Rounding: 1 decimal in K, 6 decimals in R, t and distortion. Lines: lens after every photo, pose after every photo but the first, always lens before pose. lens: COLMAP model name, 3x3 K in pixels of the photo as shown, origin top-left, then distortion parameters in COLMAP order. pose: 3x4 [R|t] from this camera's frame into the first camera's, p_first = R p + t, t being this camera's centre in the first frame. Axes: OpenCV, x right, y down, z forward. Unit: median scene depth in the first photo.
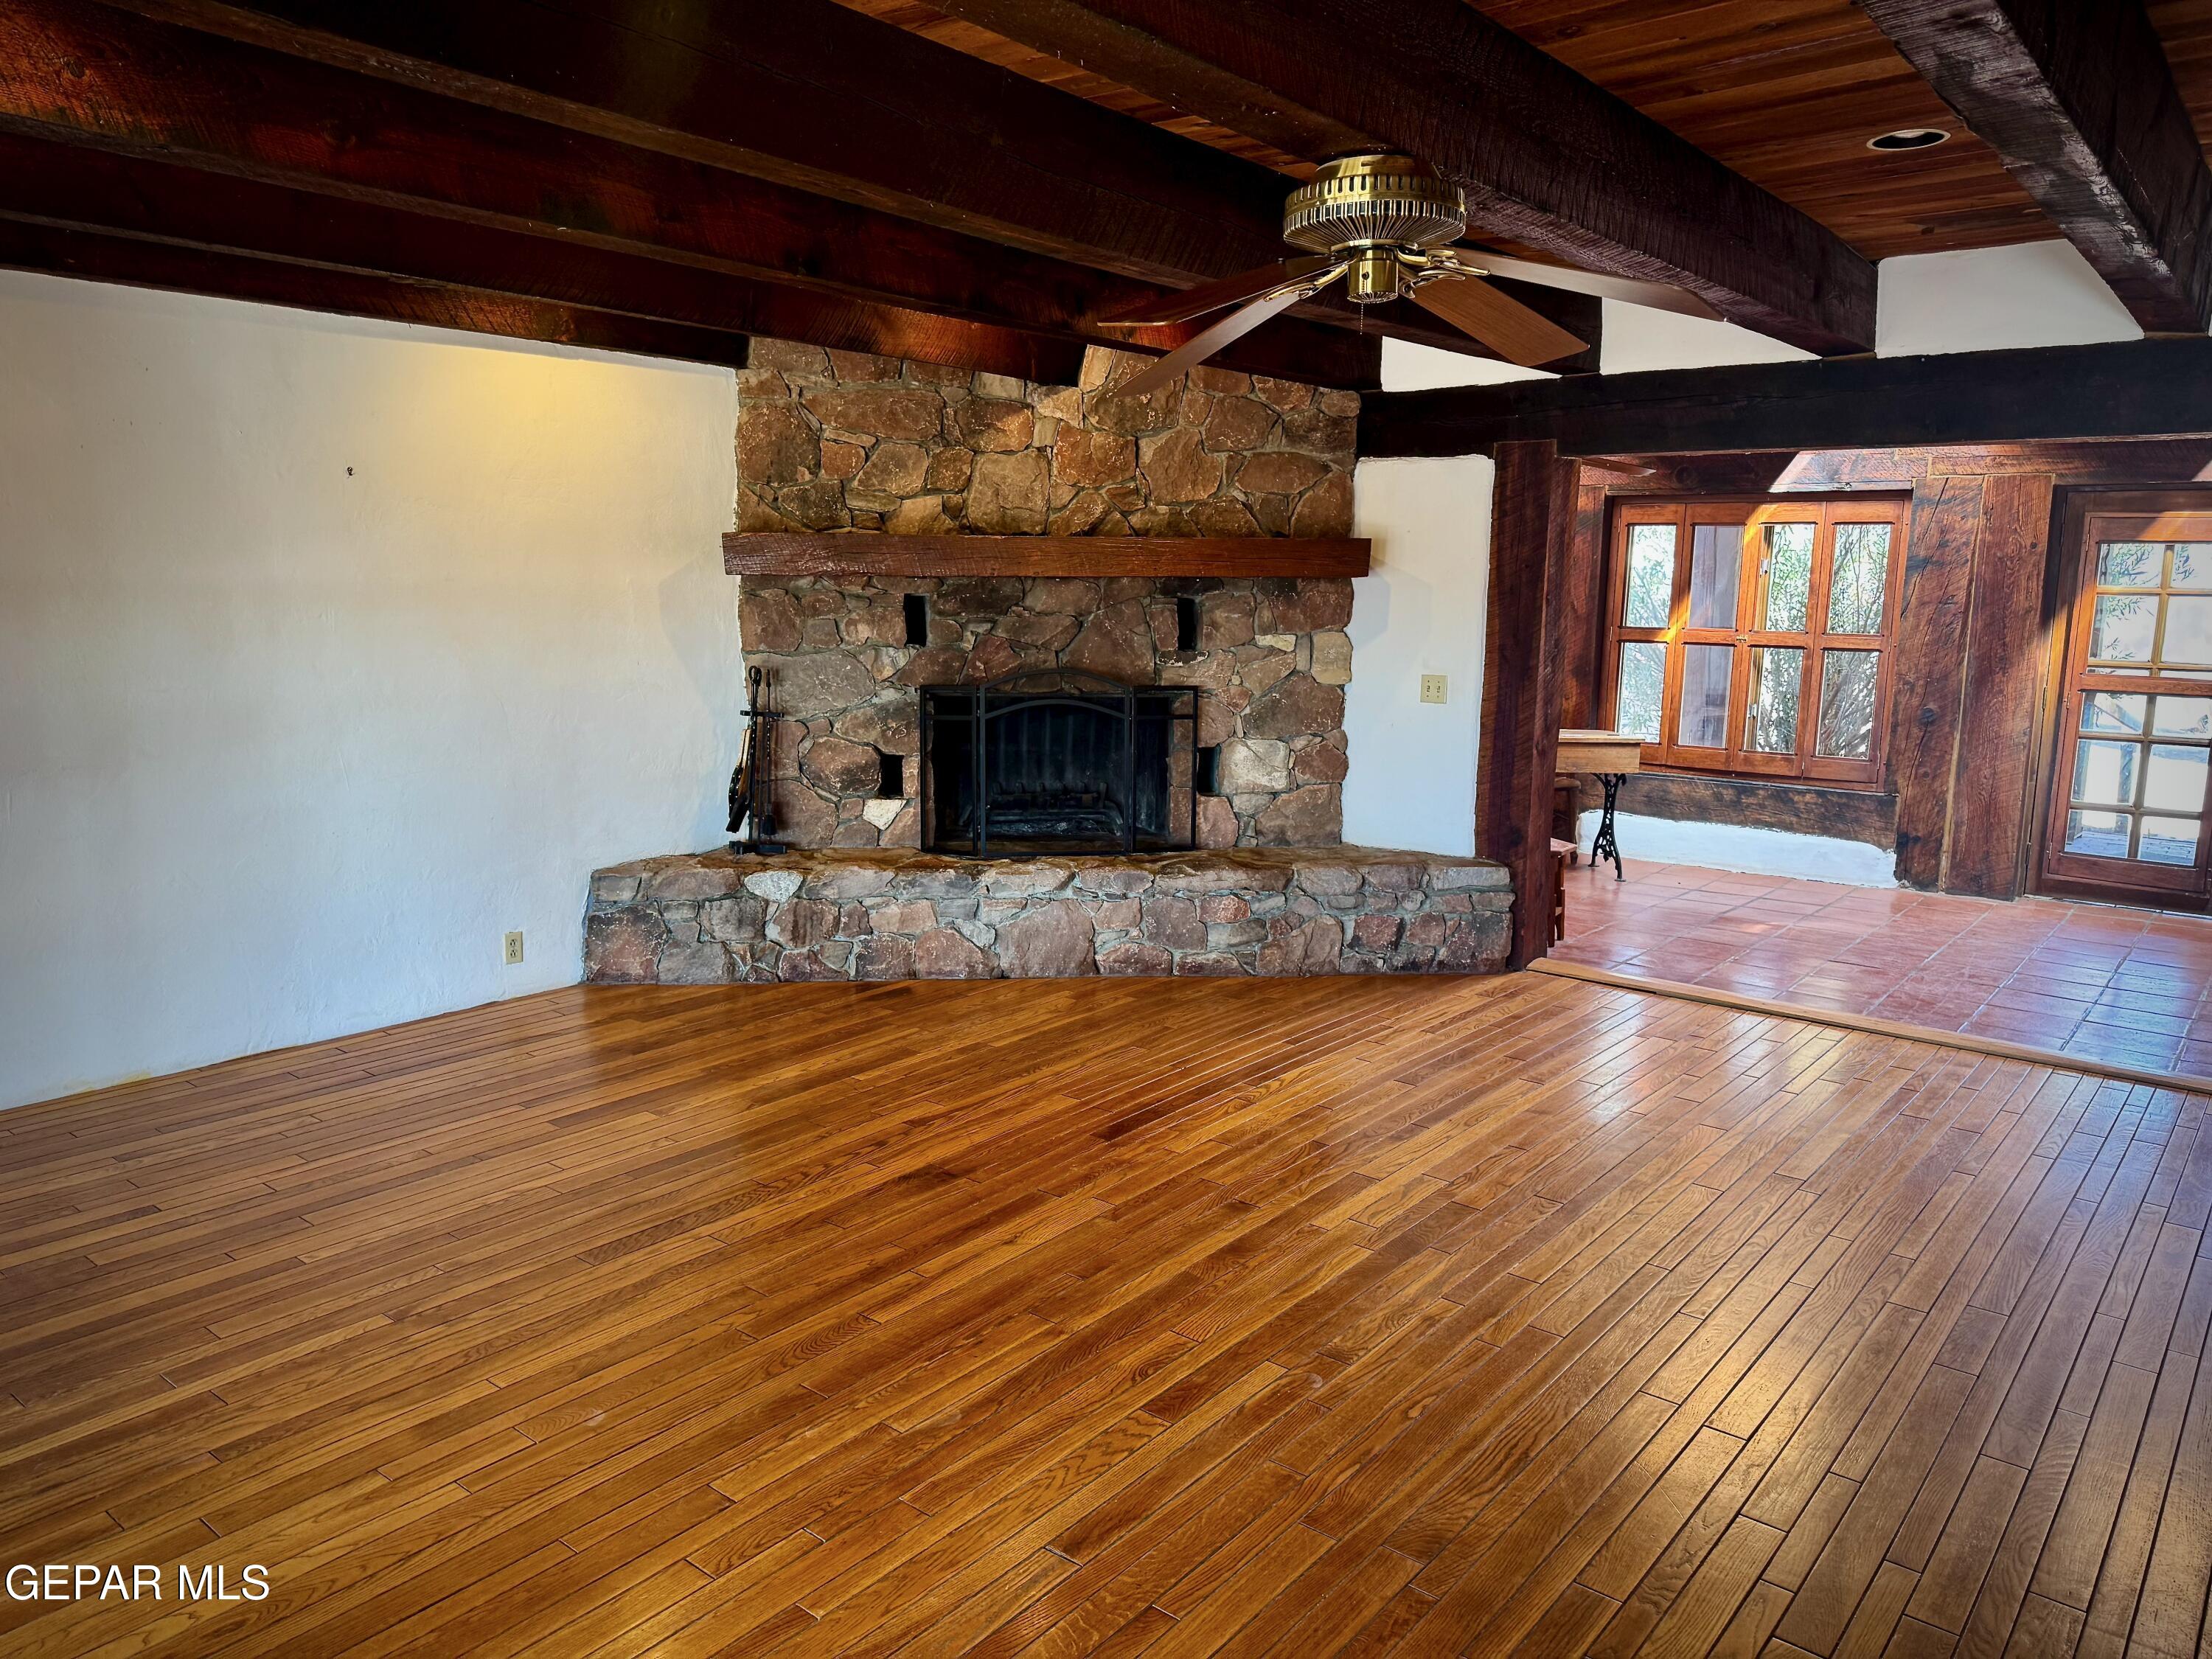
lens RADIAL K [[1544.3, 0, 1108.1], [0, 1544.3, 832.0], [0, 0, 1]] dist [0.079335, -0.113088]
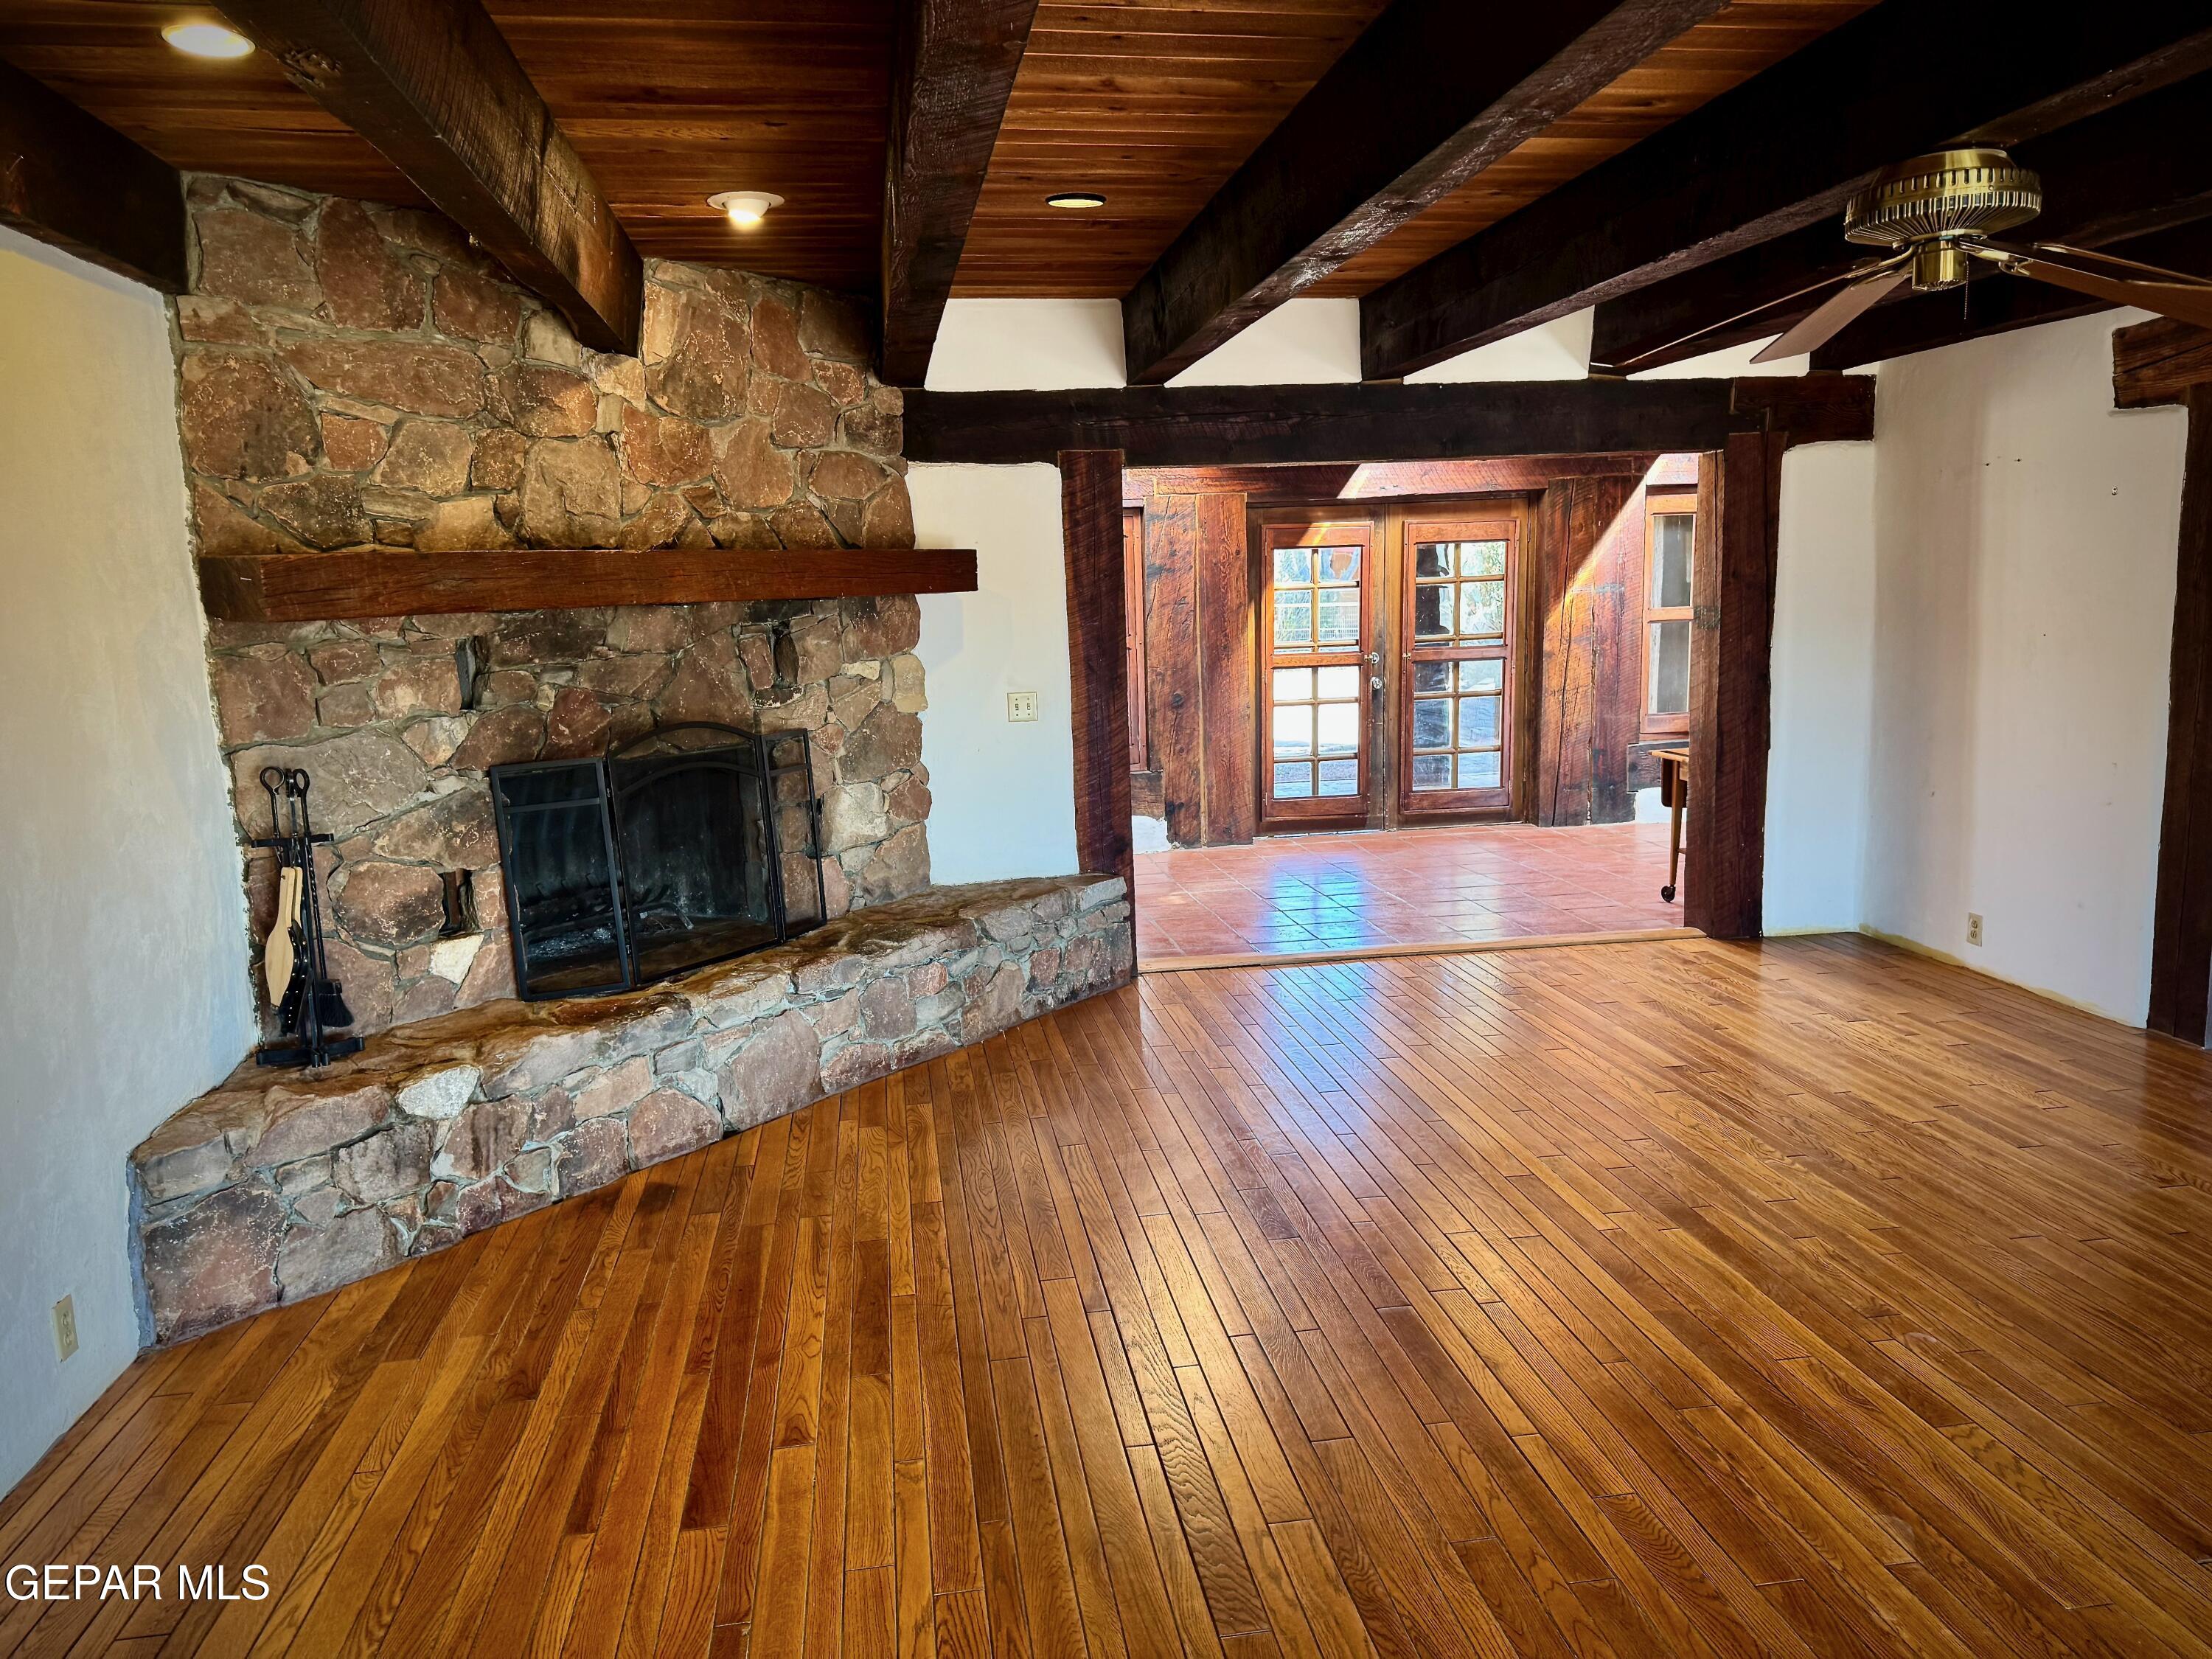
lens RADIAL K [[1544.3, 0, 1122.4], [0, 1544.3, 816.0], [0, 0, 1]] dist [0.079335, -0.113088]
pose [[0.669621, -0.142655, 0.728874, -0.451754], [0.163537, 0.985614, 0.042661, -0.056875], [-0.724475, 0.090631, 0.683317, 0.316650]]
